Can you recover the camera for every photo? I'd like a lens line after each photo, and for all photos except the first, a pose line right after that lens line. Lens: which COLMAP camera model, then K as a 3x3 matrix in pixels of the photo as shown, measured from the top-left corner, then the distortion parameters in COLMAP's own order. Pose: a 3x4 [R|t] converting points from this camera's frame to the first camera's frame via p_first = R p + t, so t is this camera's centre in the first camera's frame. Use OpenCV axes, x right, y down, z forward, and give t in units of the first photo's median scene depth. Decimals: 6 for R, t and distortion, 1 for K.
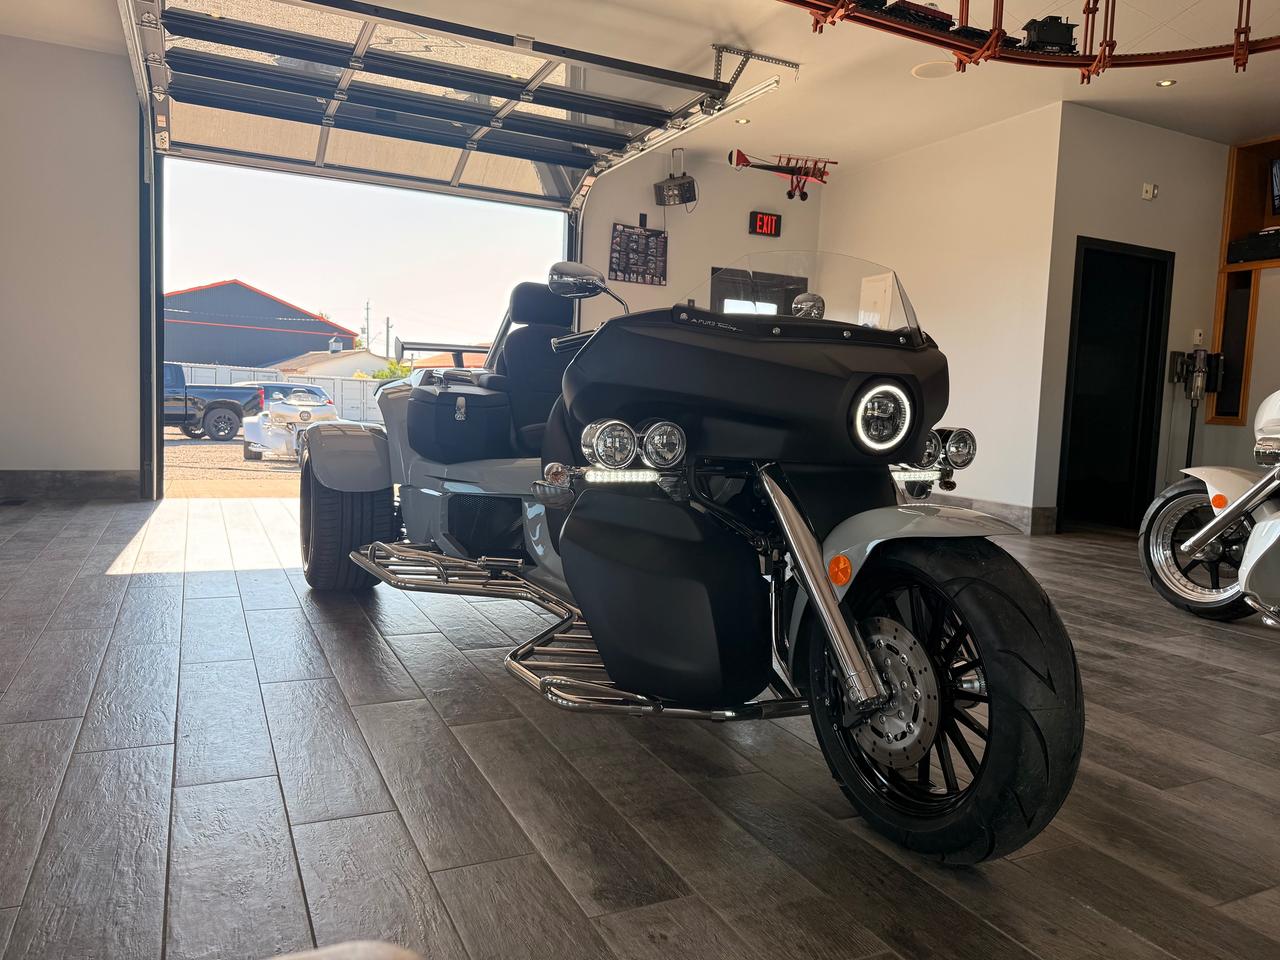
lens RADIAL K [[911.7, 0, 640.6], [0, 911.7, 497.0], [0, 0, 1]] dist [0.014888, -0.035046]
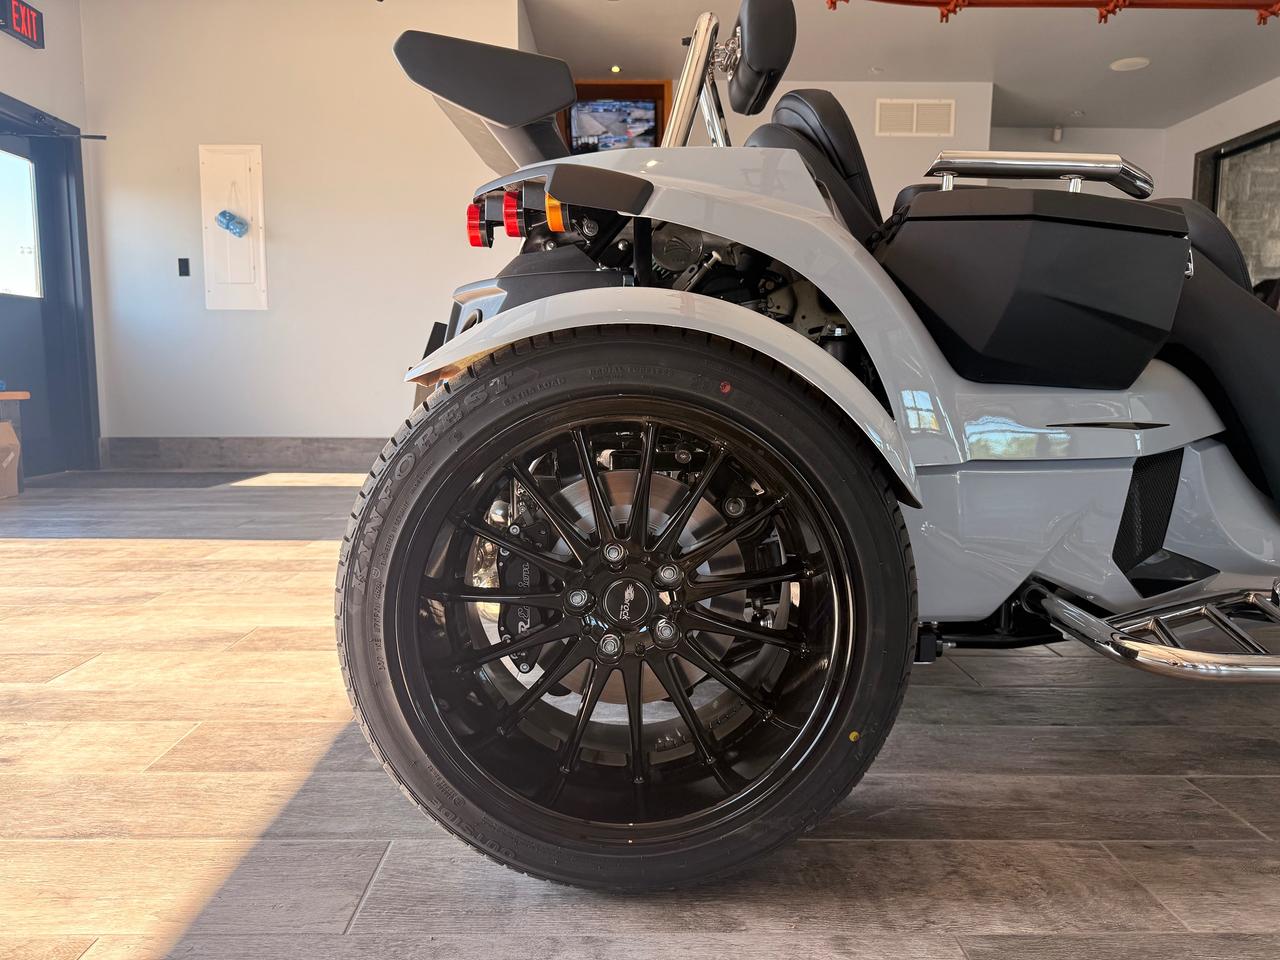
lens RADIAL K [[911.7, 0, 611.7], [0, 911.7, 487.6], [0, 0, 1]] dist [0.014888, -0.035046]
pose [[0.432925, -0.140161, 0.890467, -0.292048], [0.098645, 0.989272, 0.107755, -0.023165], [-0.896016, 0.041190, 0.442107, 0.438280]]
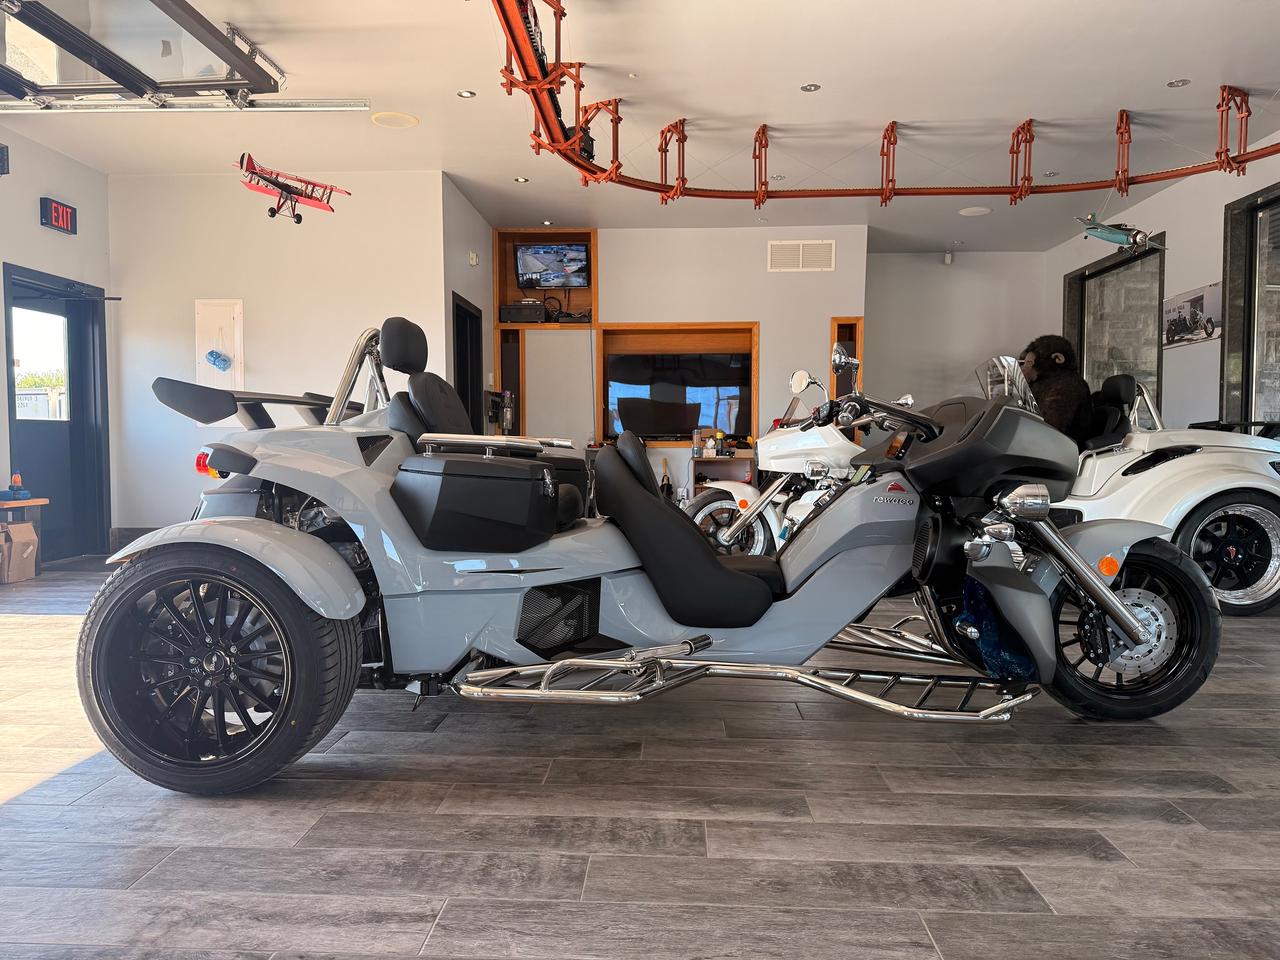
lens RADIAL K [[911.7, 0, 632.5], [0, 911.7, 476.4], [0, 0, 1]] dist [0.014888, -0.035046]
pose [[0.473731, -0.068043, 0.878037, -0.368844], [0.100061, 0.994713, 0.023099, -0.045681], [-0.874967, 0.076914, 0.478034, 0.219170]]
